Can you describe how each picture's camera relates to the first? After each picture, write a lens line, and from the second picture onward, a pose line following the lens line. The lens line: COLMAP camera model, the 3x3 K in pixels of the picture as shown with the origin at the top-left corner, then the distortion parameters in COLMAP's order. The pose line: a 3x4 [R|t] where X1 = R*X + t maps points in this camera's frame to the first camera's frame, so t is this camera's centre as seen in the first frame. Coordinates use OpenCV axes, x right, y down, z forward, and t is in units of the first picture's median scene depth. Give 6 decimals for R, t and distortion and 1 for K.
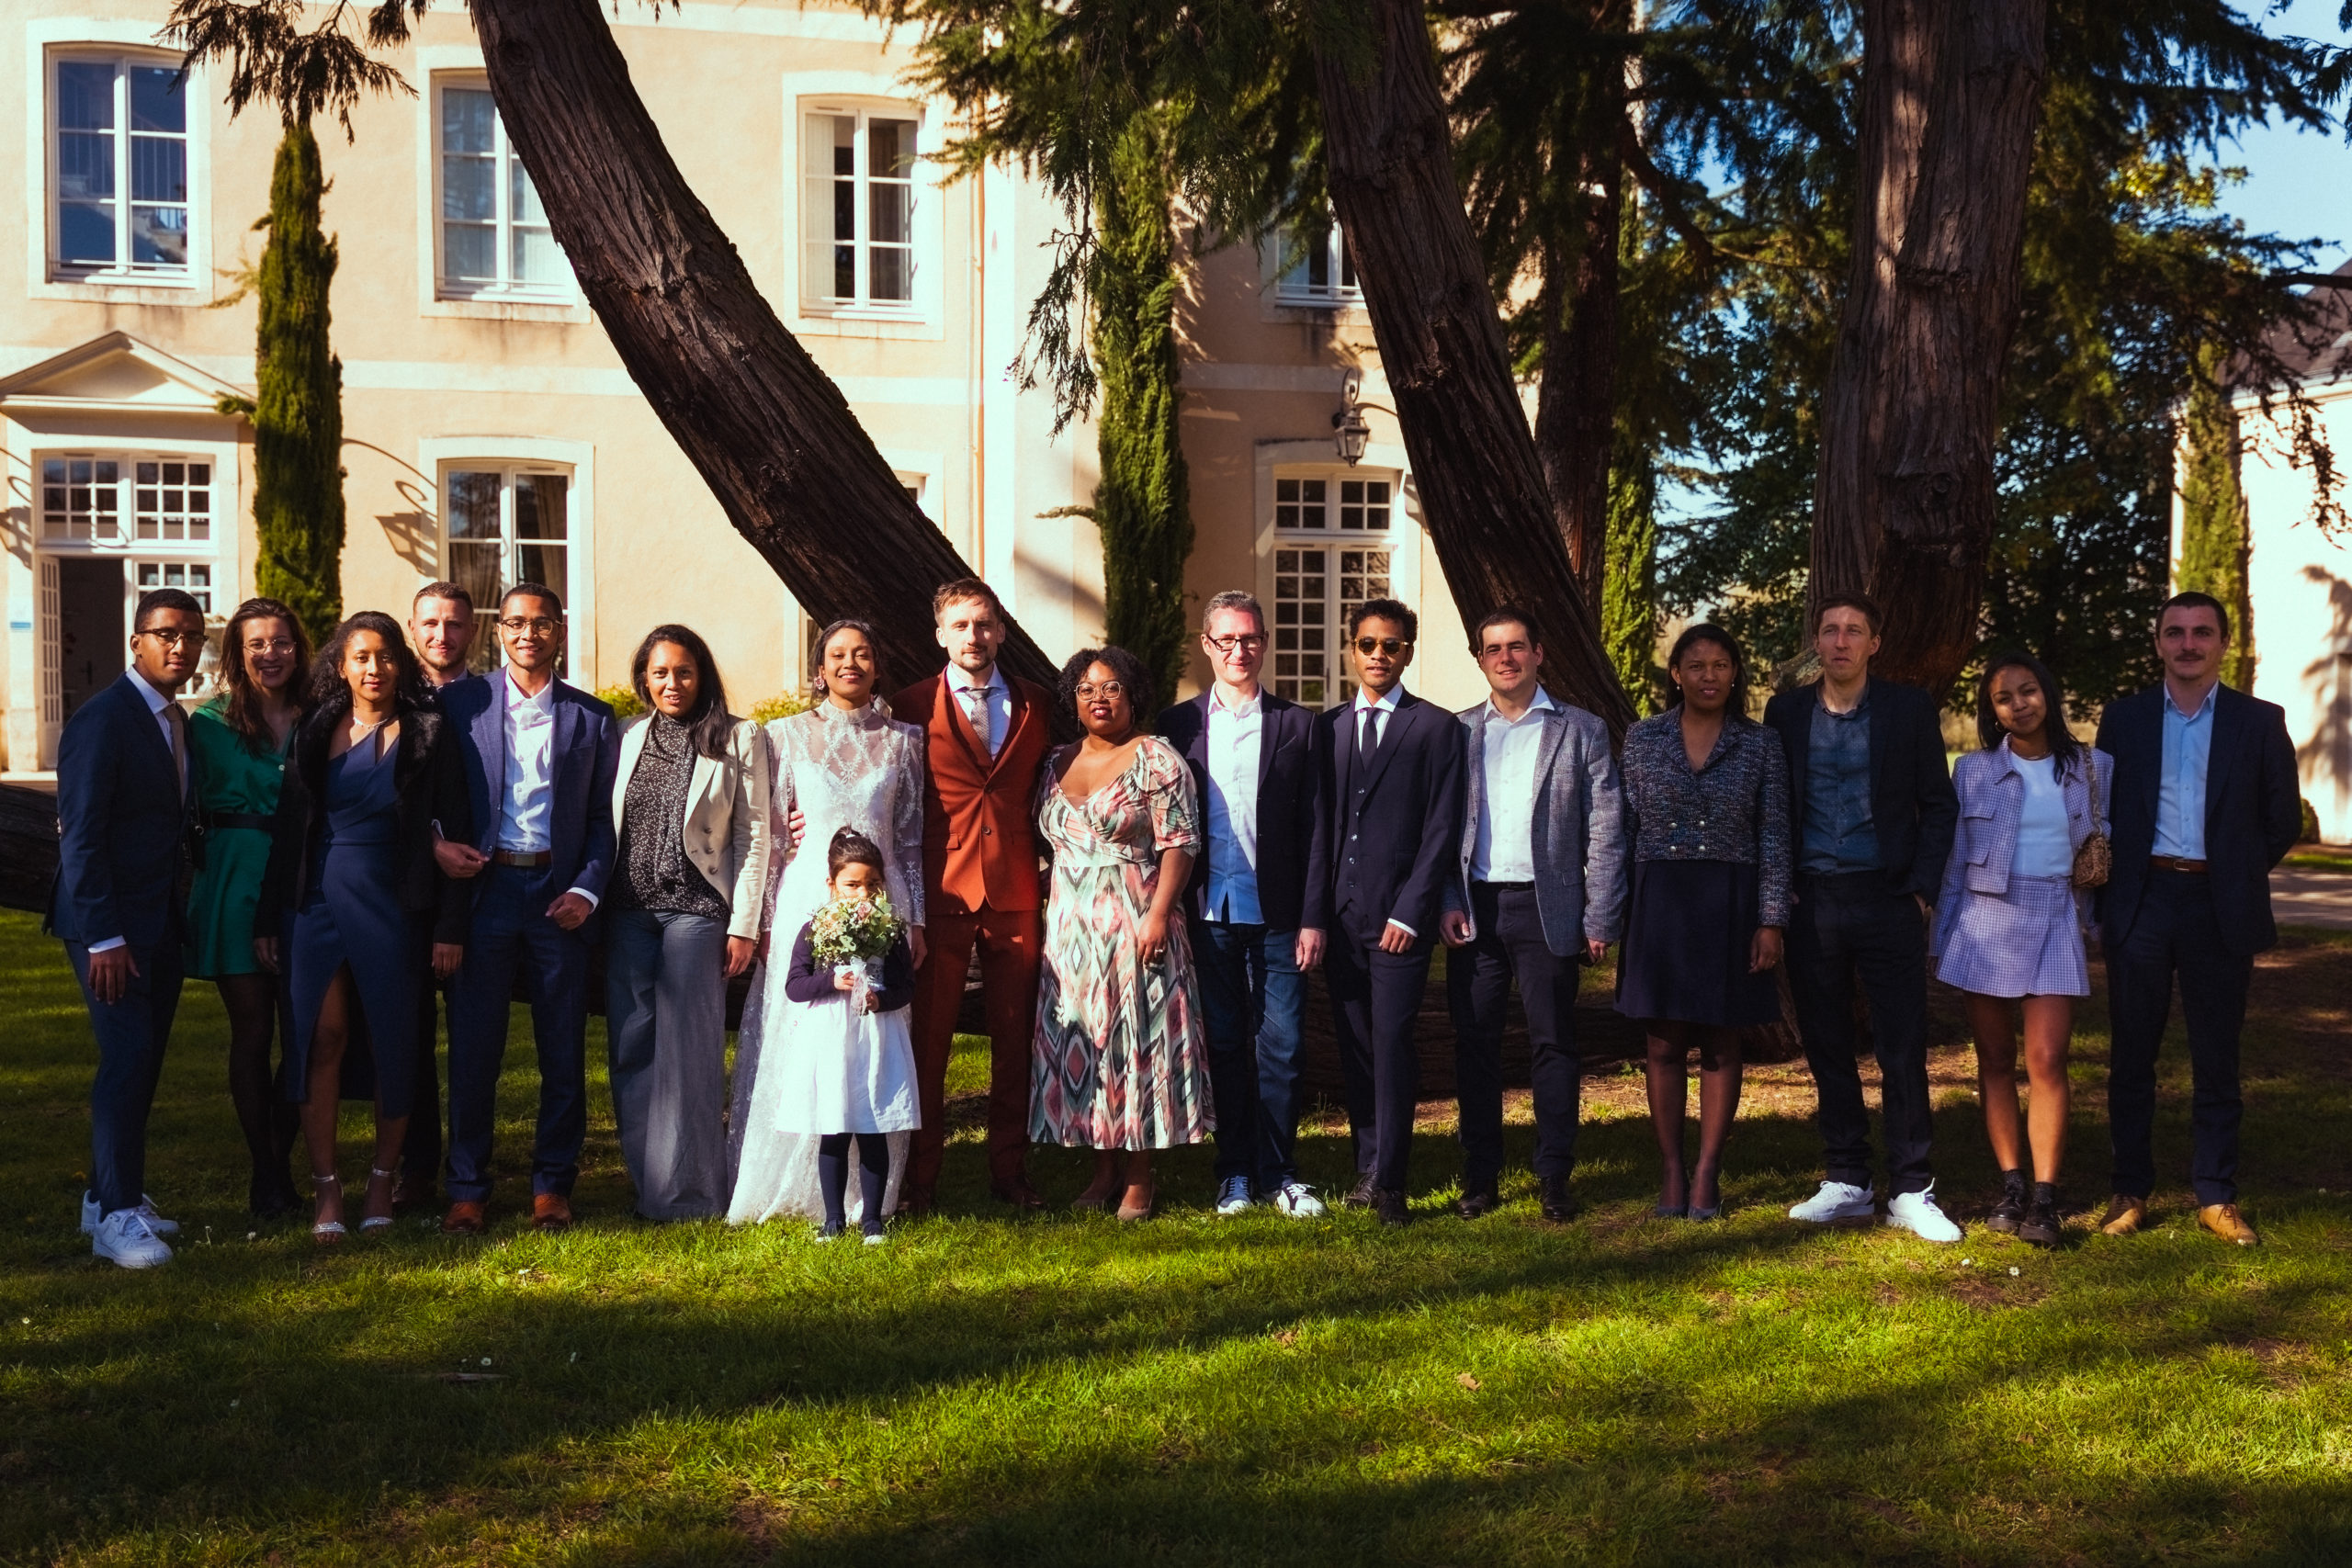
lens RADIAL K [[2477.8, 0, 1181.9], [0, 2477.8, 816.2], [0, 0, 1]] dist [0.065393, -0.160376]
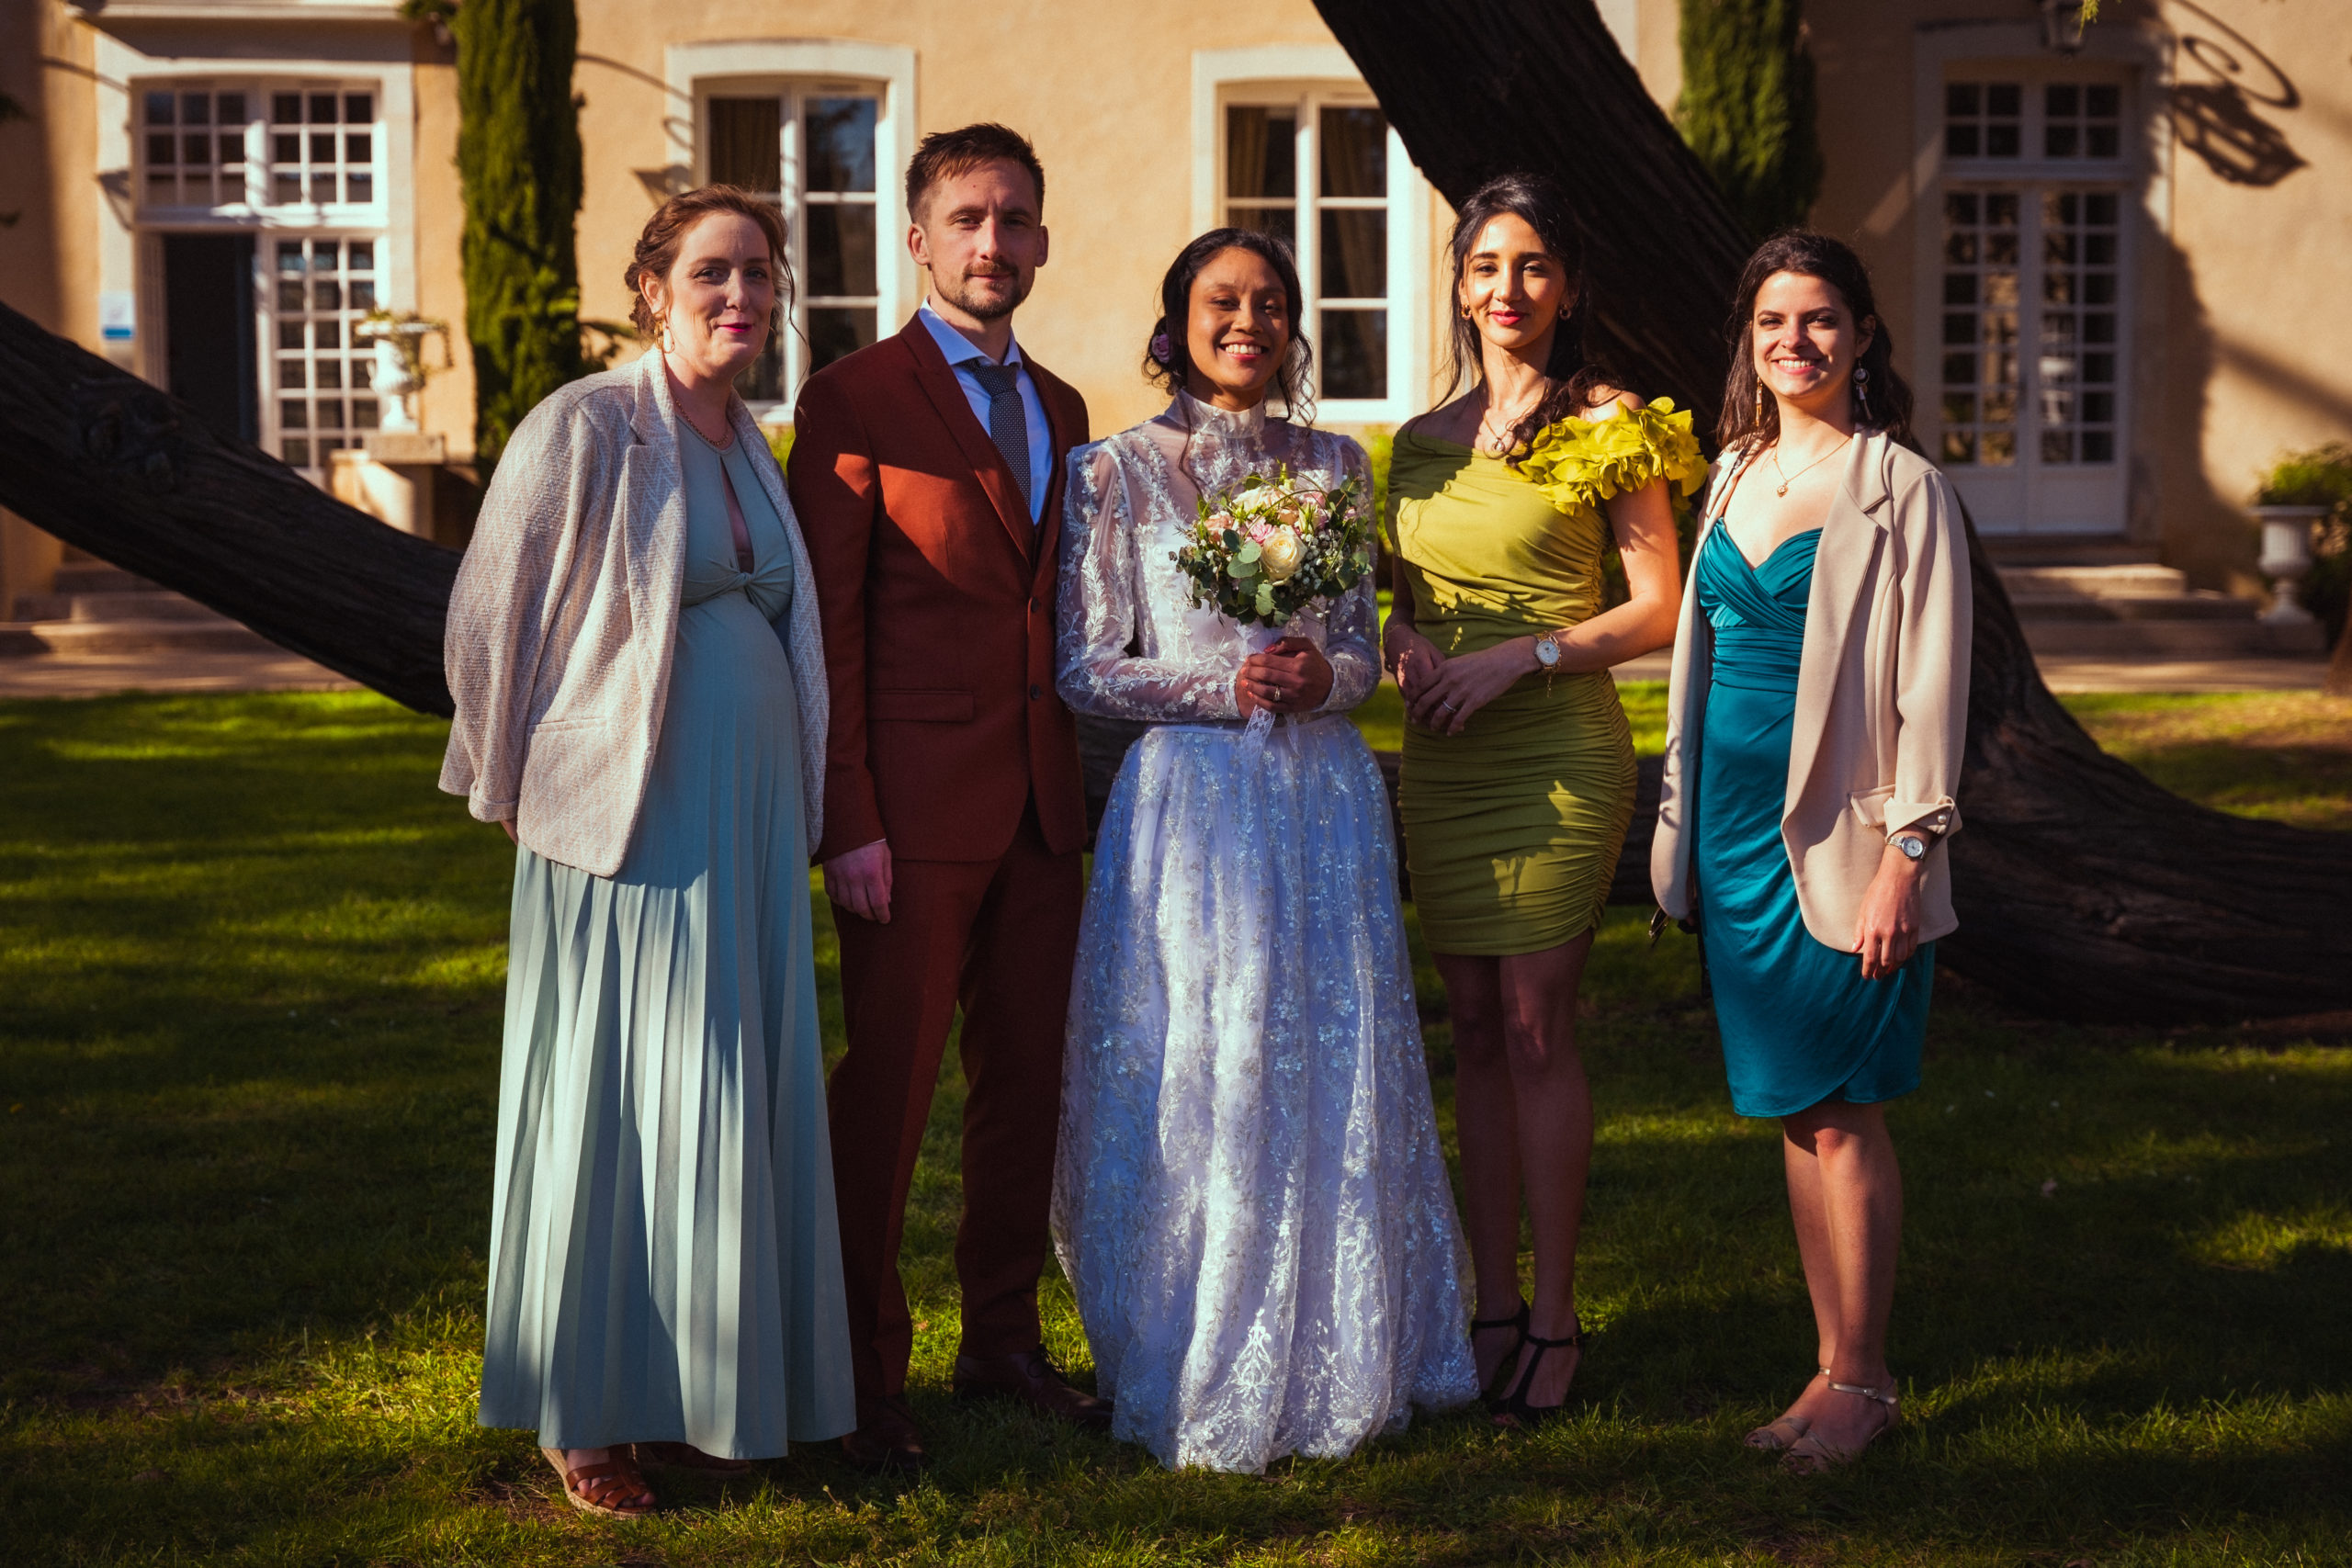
lens RADIAL K [[3798.3, 0, 1211.8], [0, 3798.3, 791.2], [0, 0, 1]] dist [-0.017034, -0.188974]
pose [[0.993329, 0.002536, -0.115283, -0.039759], [0.002980, 0.998860, 0.047652, 0.002106], [0.115273, -0.047677, 0.992189, -0.019568]]
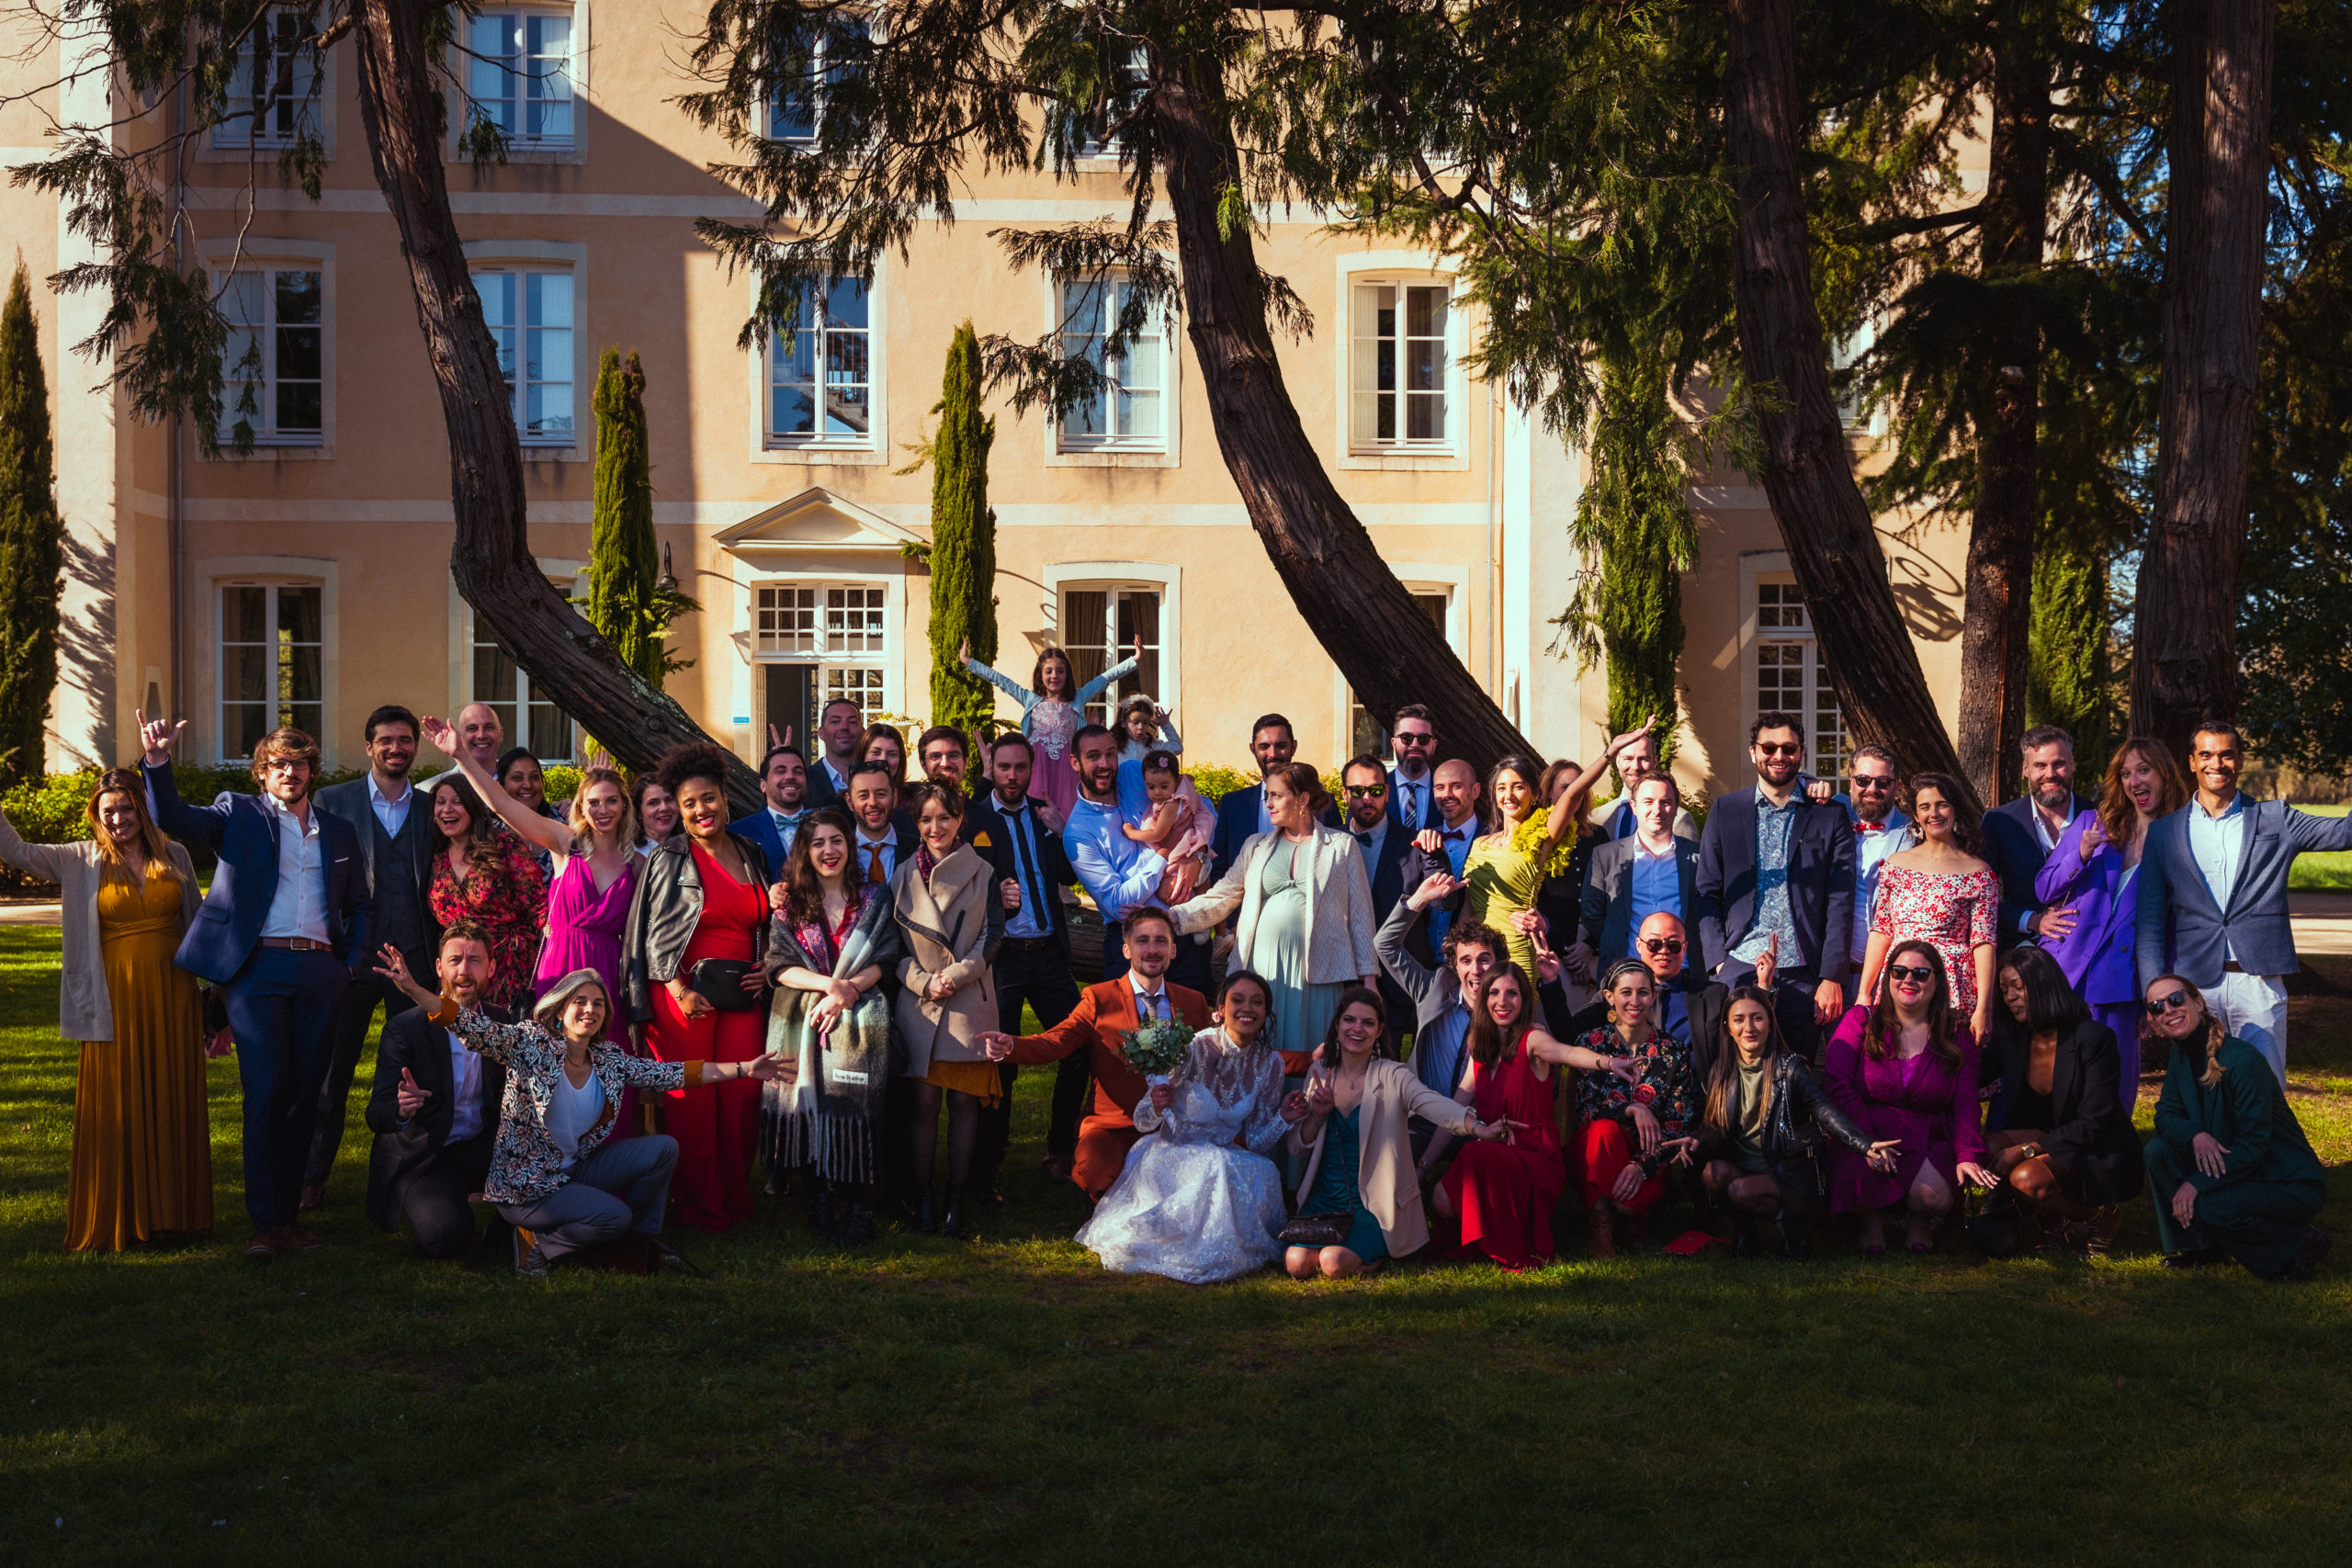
lens RADIAL K [[2462.8, 0, 1187.1], [0, 2462.8, 783.2], [0, 0, 1]] dist [0.044961, -0.159329]
pose [[0.979851, -0.000873, -0.199727, 0.007000], [-0.005483, 0.999496, -0.031267, -0.006332], [0.199653, 0.031732, 0.979353, -0.181818]]
